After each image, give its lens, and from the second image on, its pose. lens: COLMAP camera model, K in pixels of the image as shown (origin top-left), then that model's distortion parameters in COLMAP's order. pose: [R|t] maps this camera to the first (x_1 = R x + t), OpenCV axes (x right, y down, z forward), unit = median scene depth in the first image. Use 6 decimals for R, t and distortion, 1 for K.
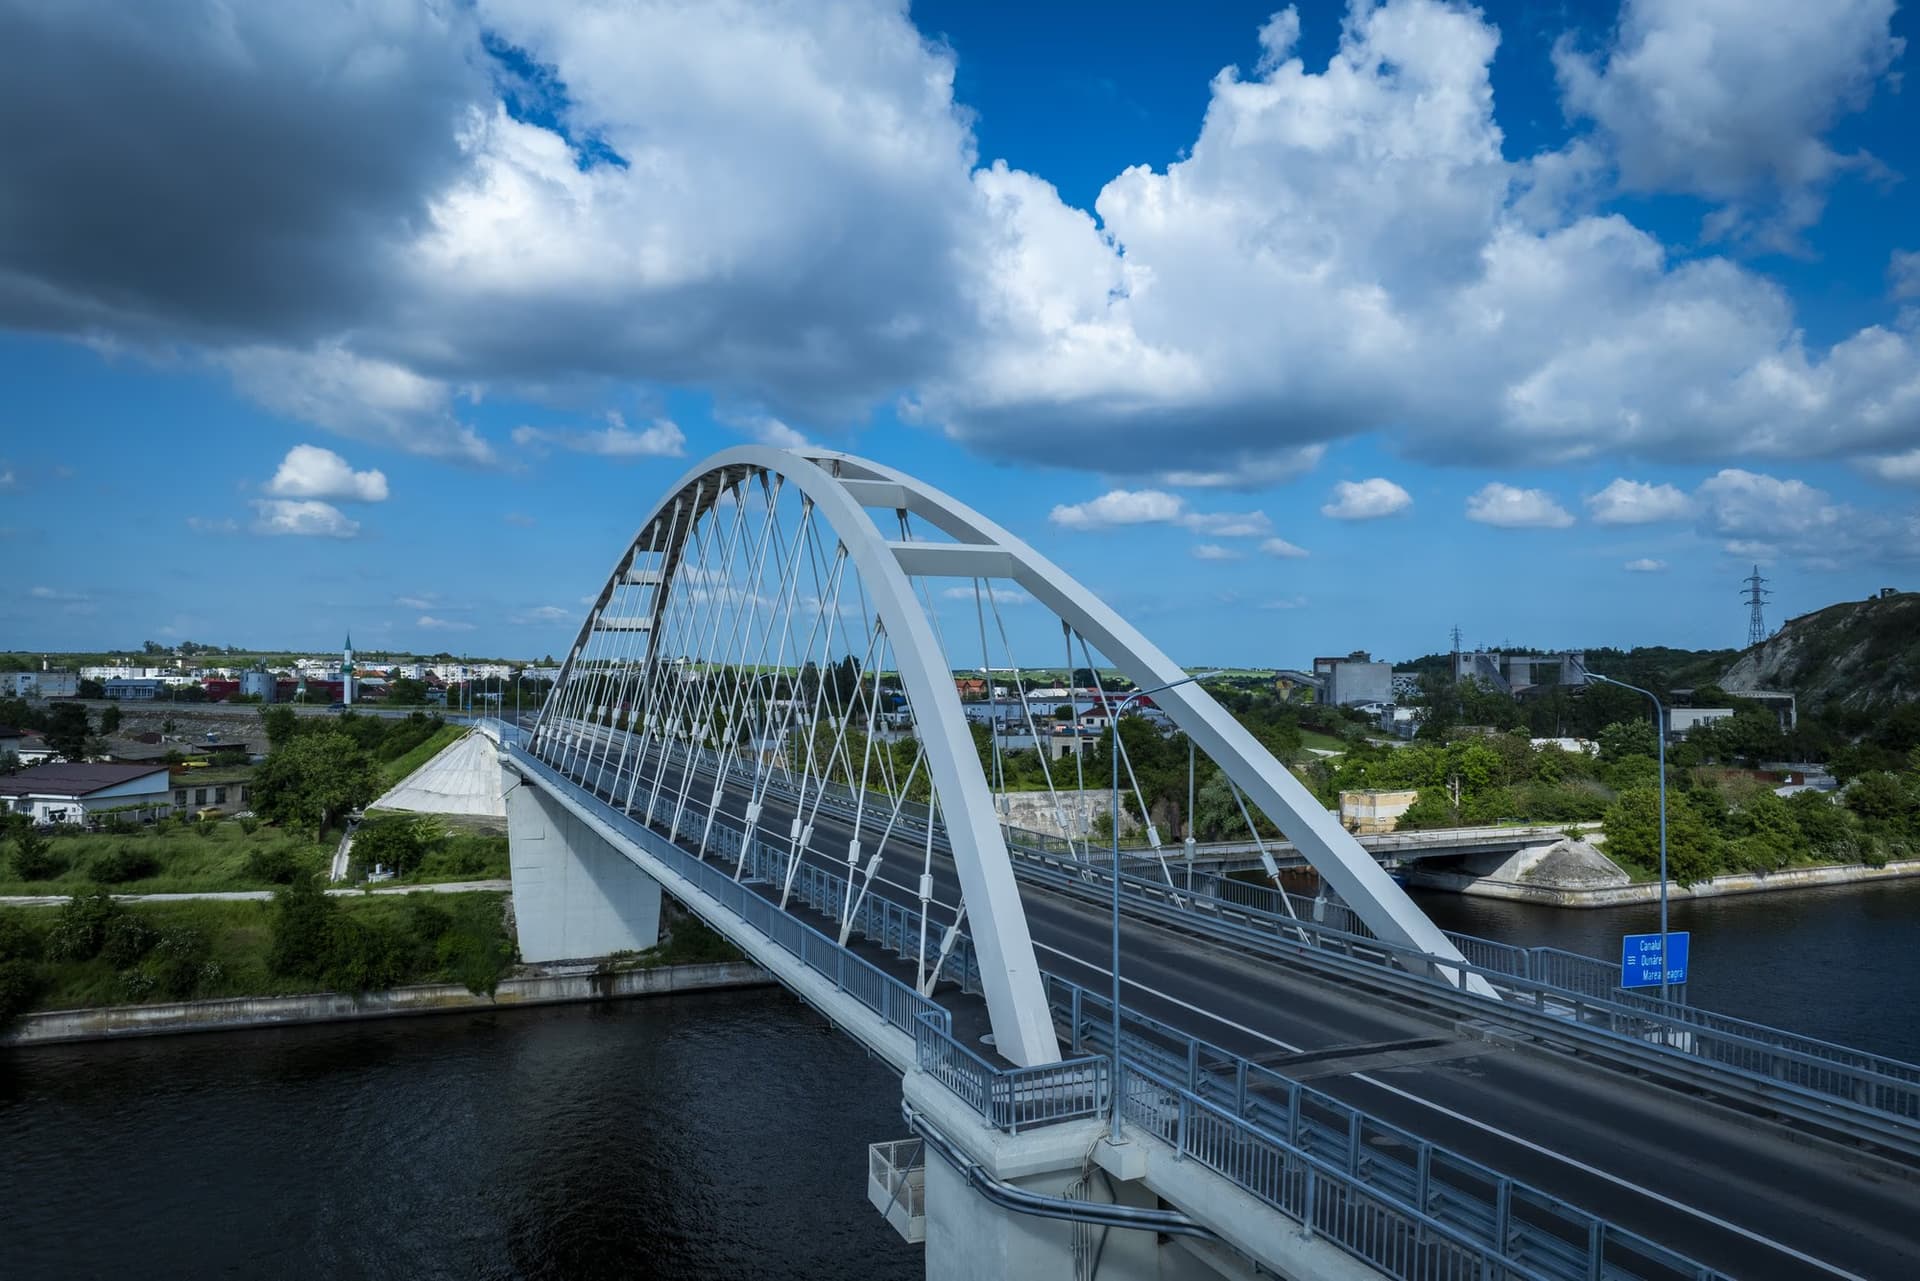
lens RADIAL K [[1351.8, 0, 960.0], [0, 1351.8, 640.5], [0, 0, 1]] dist [-0.042688, 0.004925]
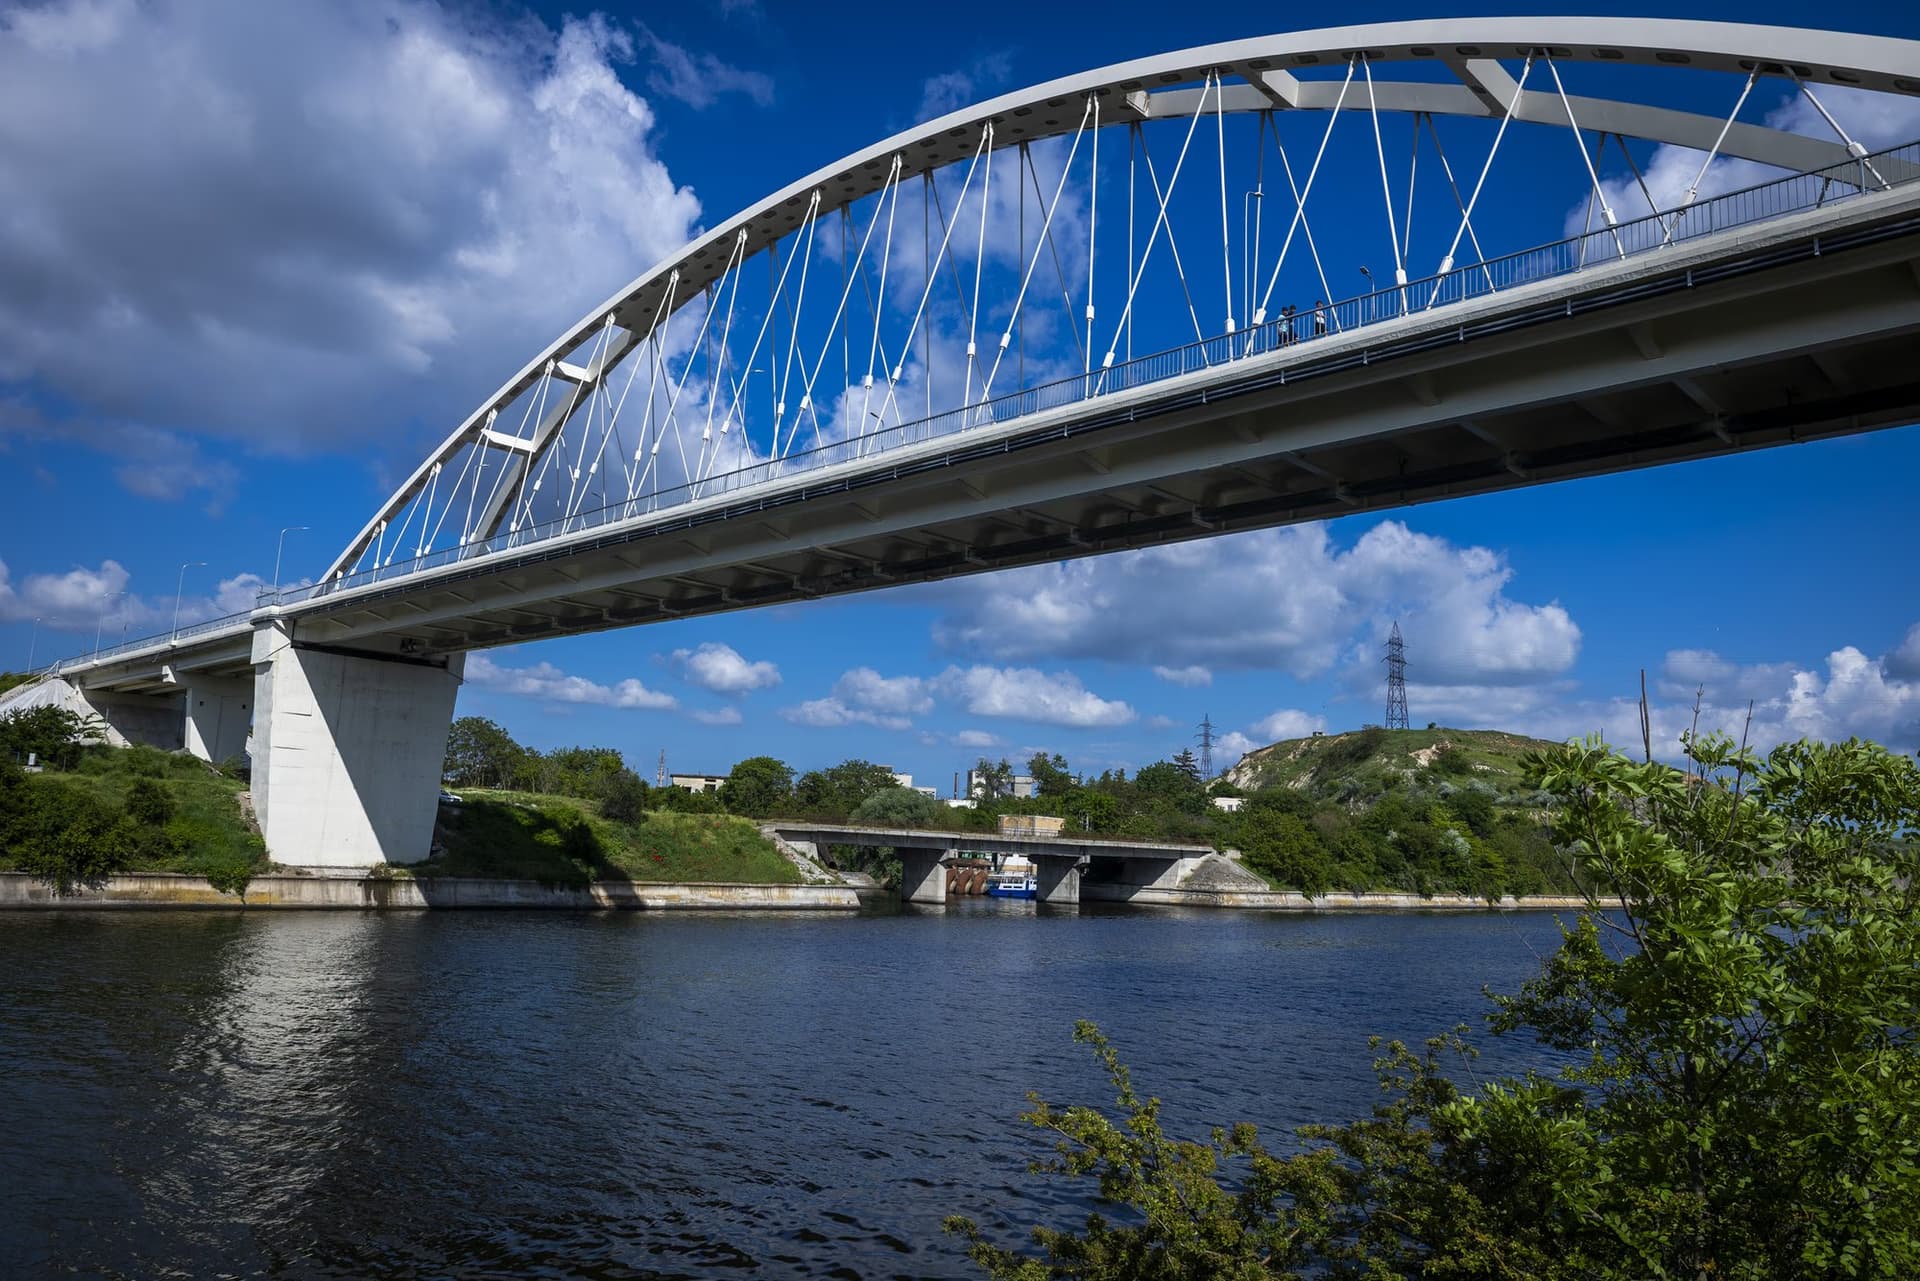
lens RADIAL K [[1337.3, 0, 922.1], [0, 1337.3, 638.6], [0, 0, 1]] dist [-0.001399, 0.007338]
pose [[0.922879, 0.098351, 0.372318, -0.274284], [-0.051463, 0.989662, -0.133865, 0.191923], [-0.381635, 0.104380, 0.918400, 0.097580]]
